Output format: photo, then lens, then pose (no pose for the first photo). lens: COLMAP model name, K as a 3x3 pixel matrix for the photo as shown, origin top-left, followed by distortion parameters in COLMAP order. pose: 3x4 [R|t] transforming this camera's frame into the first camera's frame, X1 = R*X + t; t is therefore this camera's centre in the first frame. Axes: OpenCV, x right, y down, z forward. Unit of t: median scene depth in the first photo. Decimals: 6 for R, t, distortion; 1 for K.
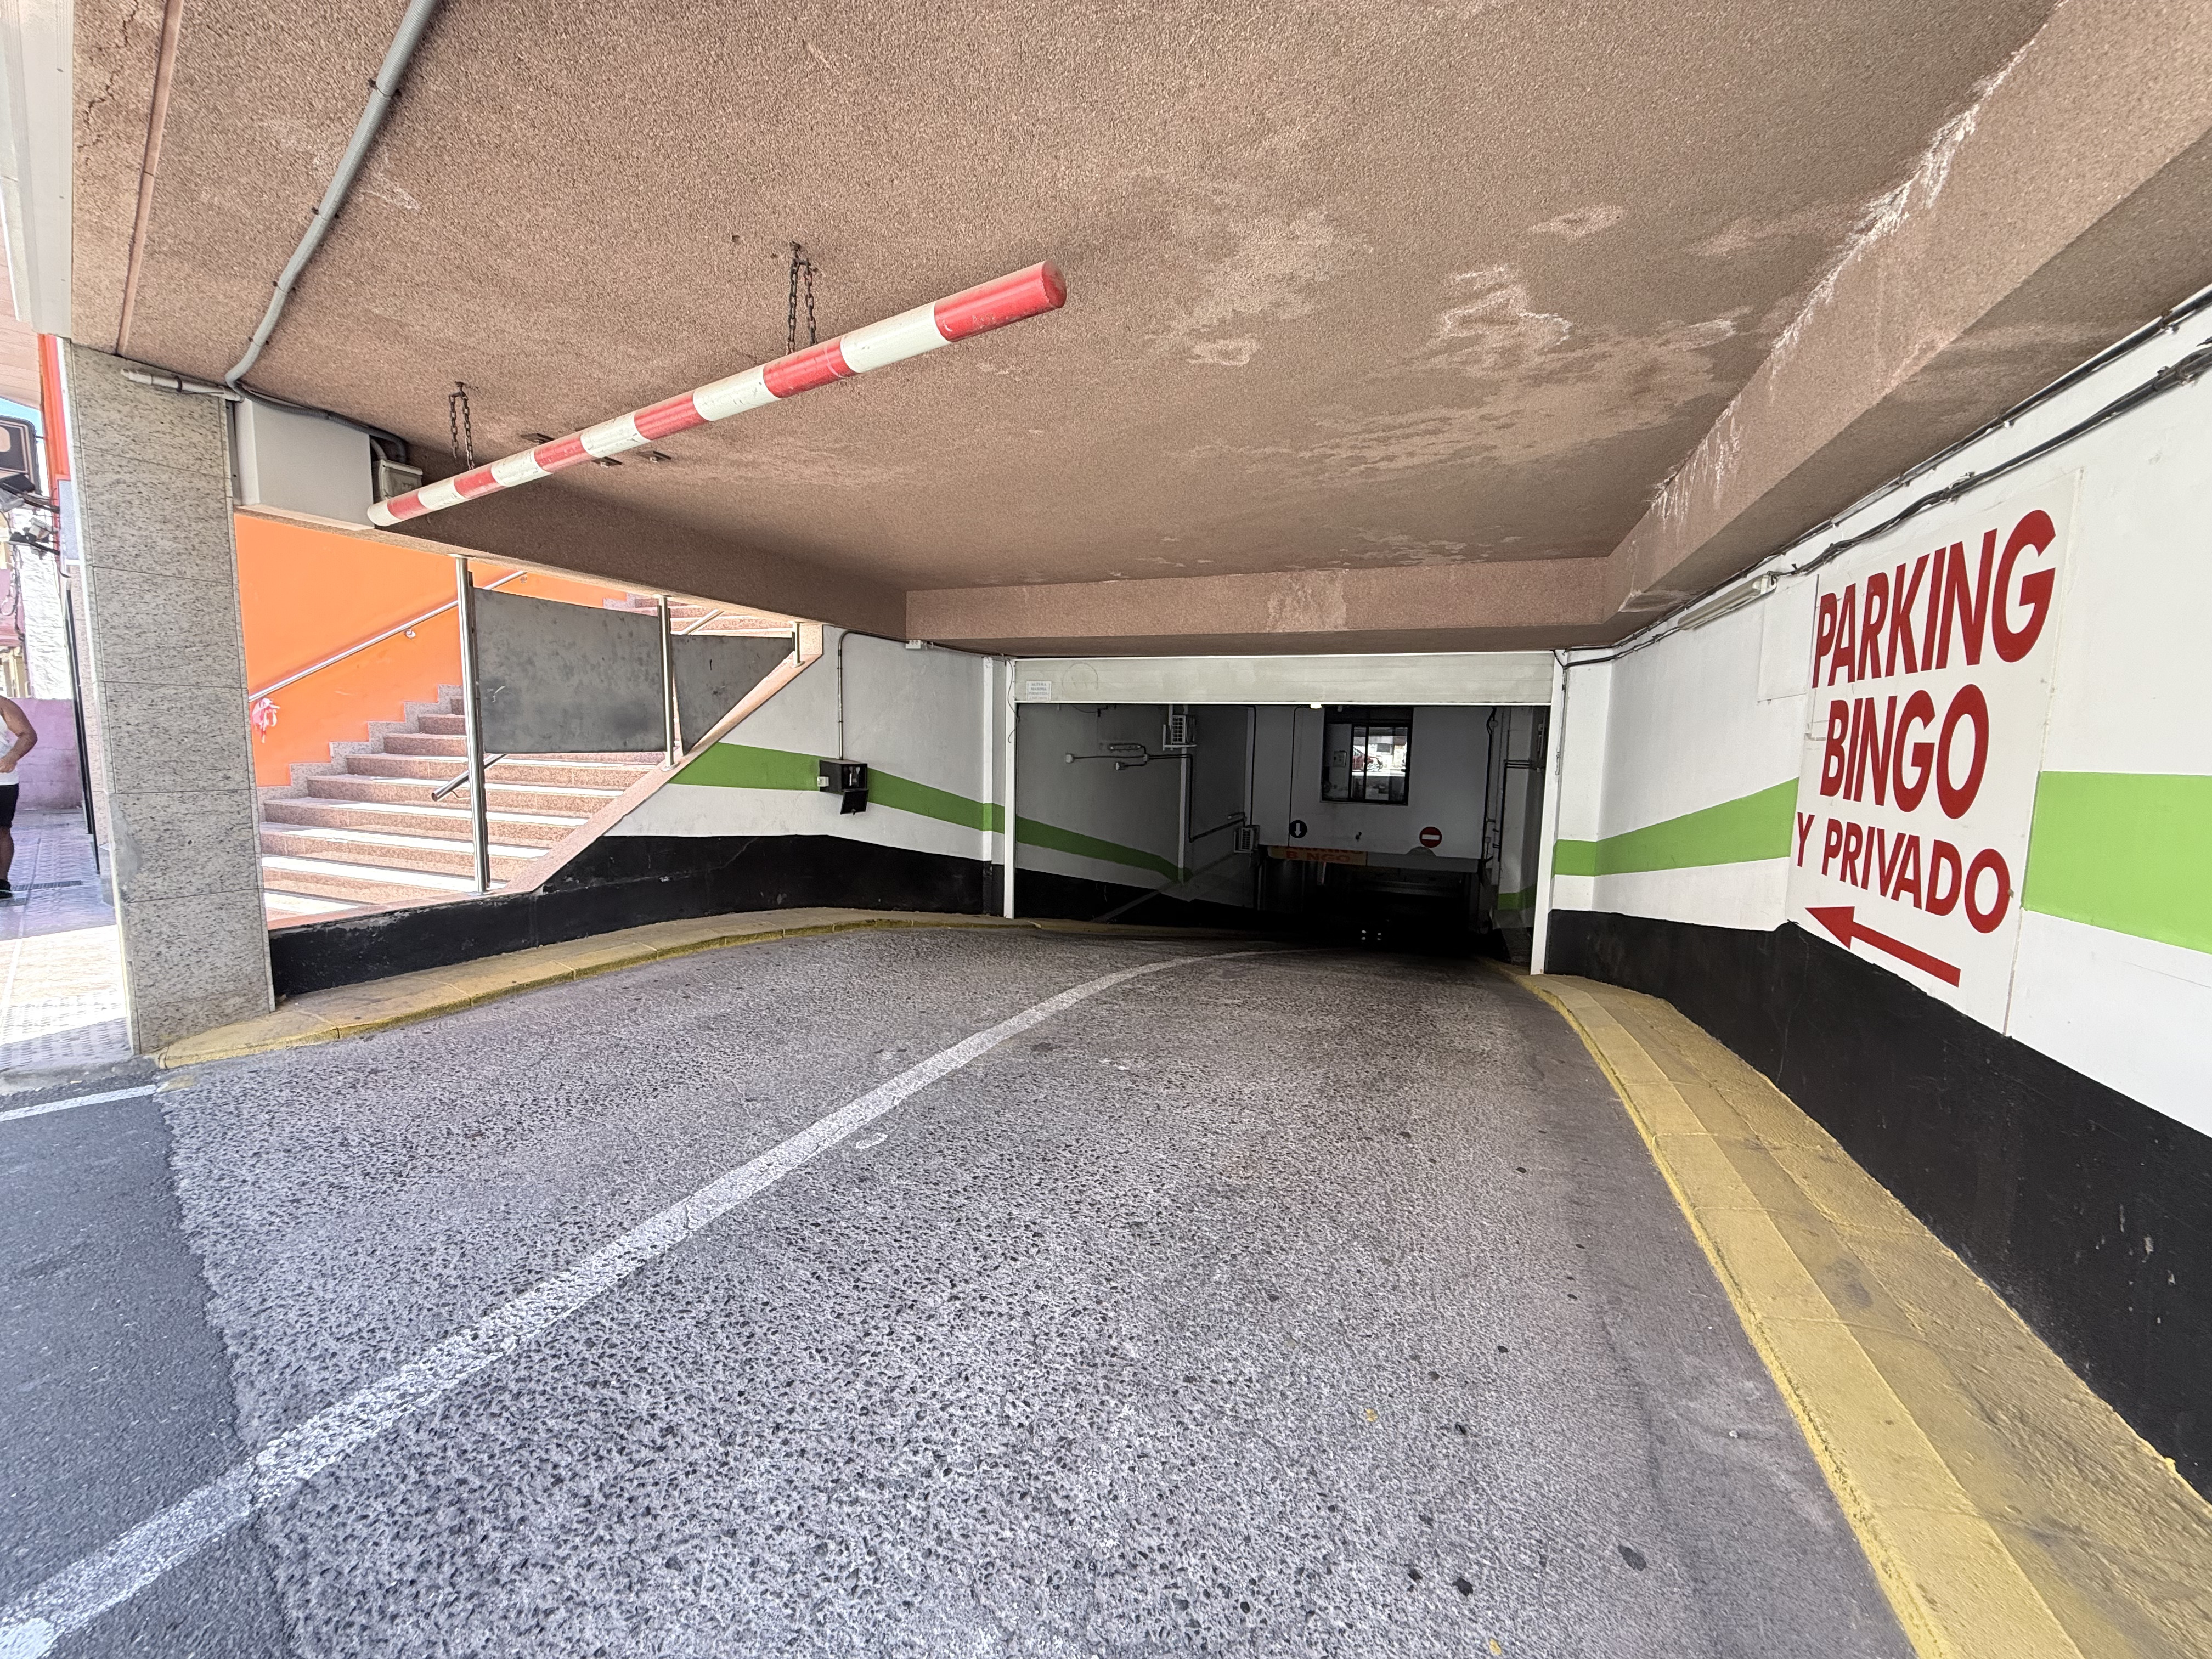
lens RADIAL K [[878.6, 0, 1101.3], [0, 878.6, 833.3], [0, 0, 1]] dist [0.000927, -0.000183]
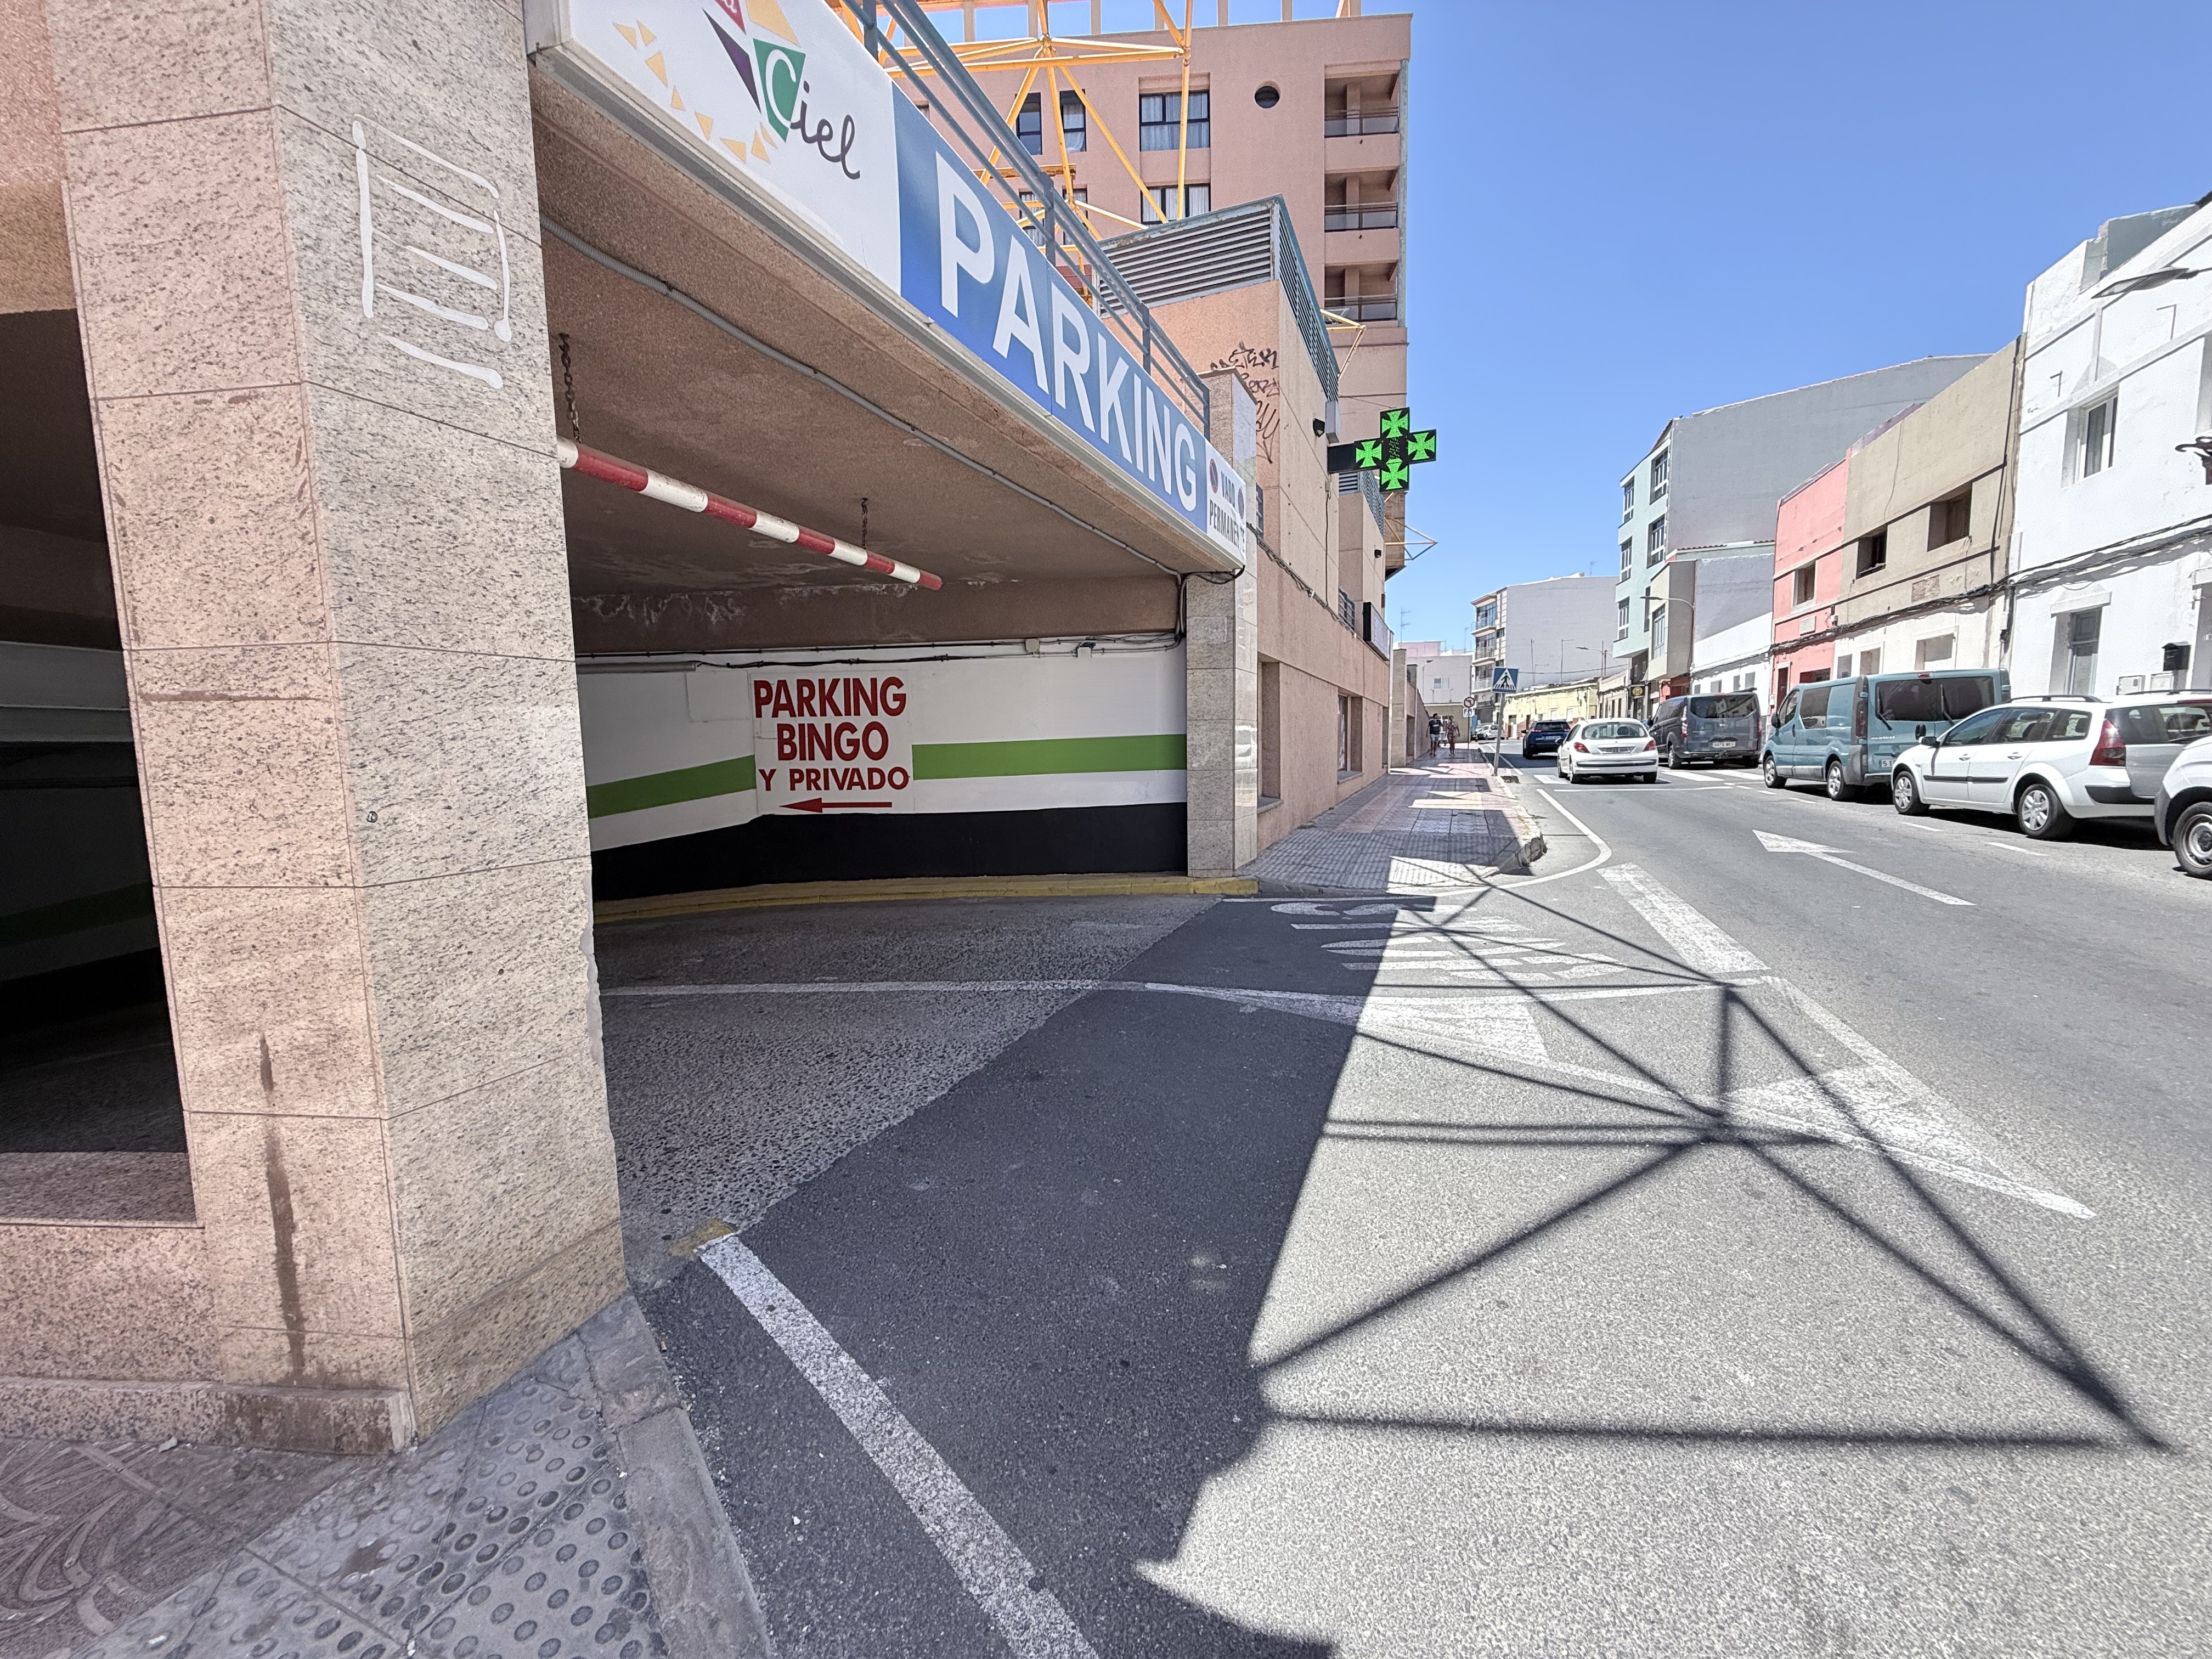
lens RADIAL K [[878.6, 0, 1101.3], [0, 878.6, 833.3], [0, 0, 1]] dist [0.000927, -0.000183]
pose [[-0.310769, -0.107771, 0.944356, -1.682858], [0.115721, 0.981870, 0.150134, -0.099126], [-0.943415, 0.155939, -0.292664, 0.802670]]
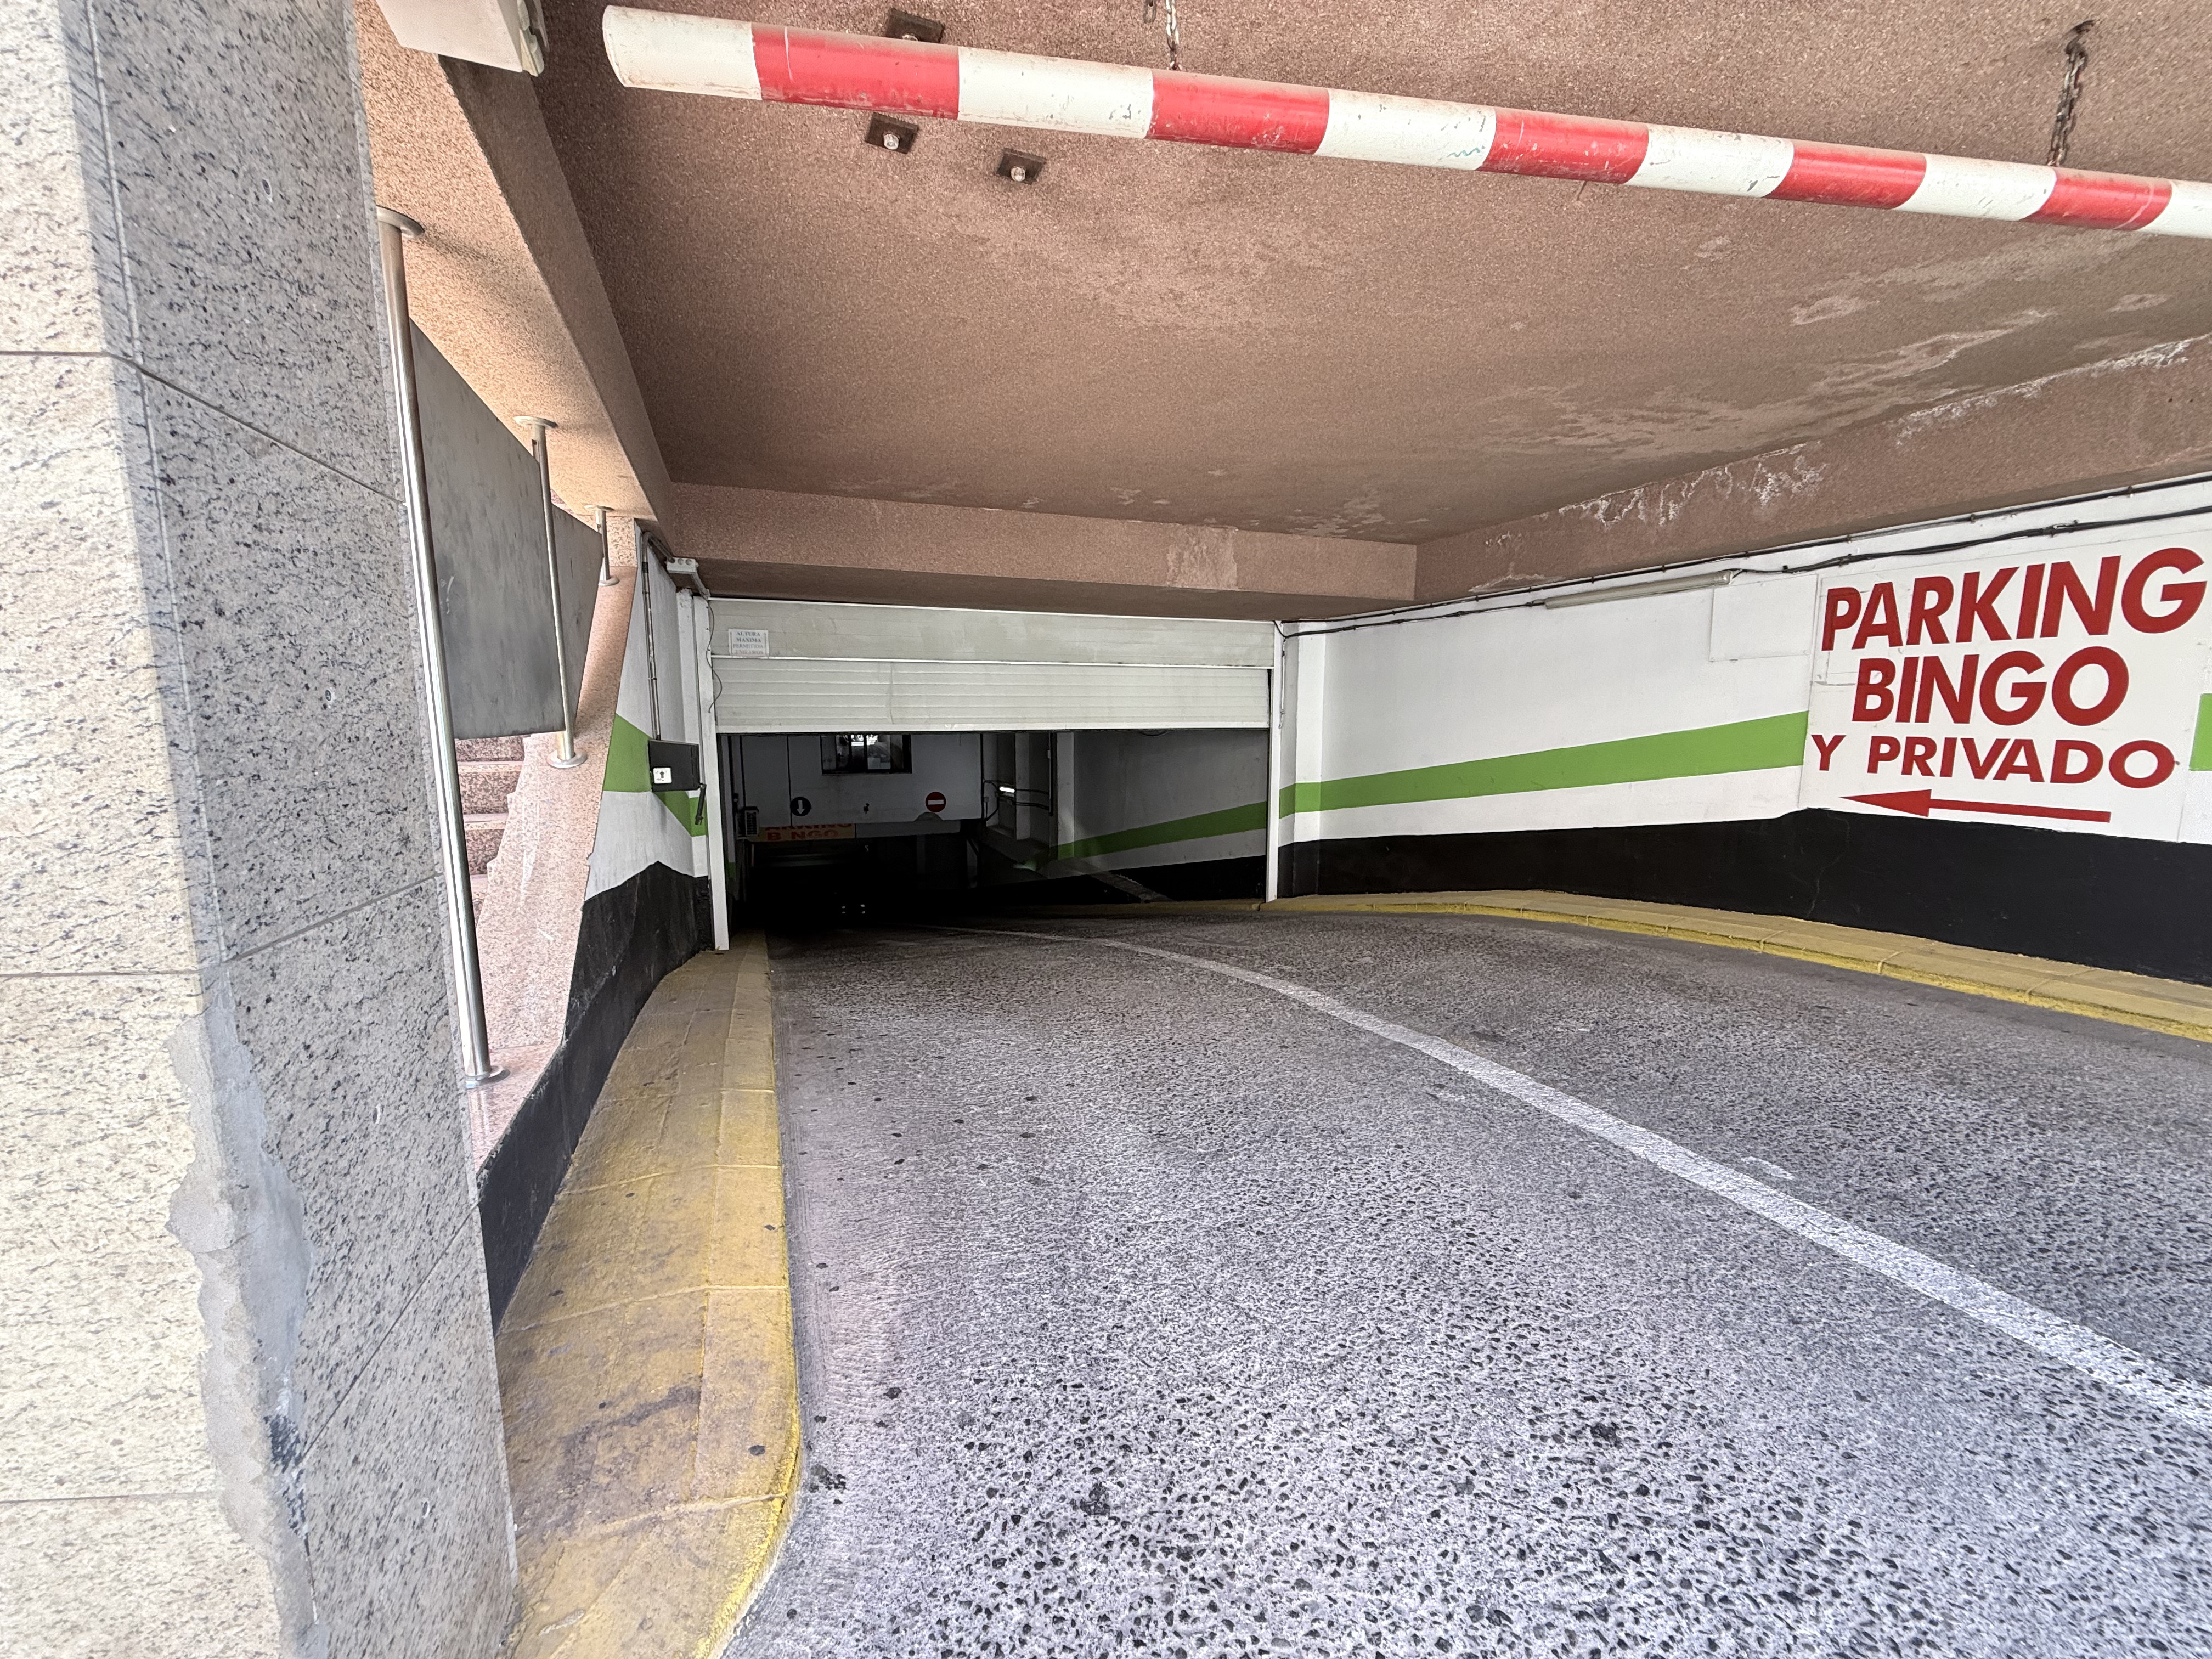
lens RADIAL K [[878.6, 0, 1101.3], [0, 878.6, 833.3], [0, 0, 1]] dist [0.000927, -0.000183]
pose [[0.729983, -0.113166, 0.674032, -1.049150], [0.091523, 0.993500, 0.067683, -0.065534], [-0.677310, 0.012282, 0.735595, 0.684358]]
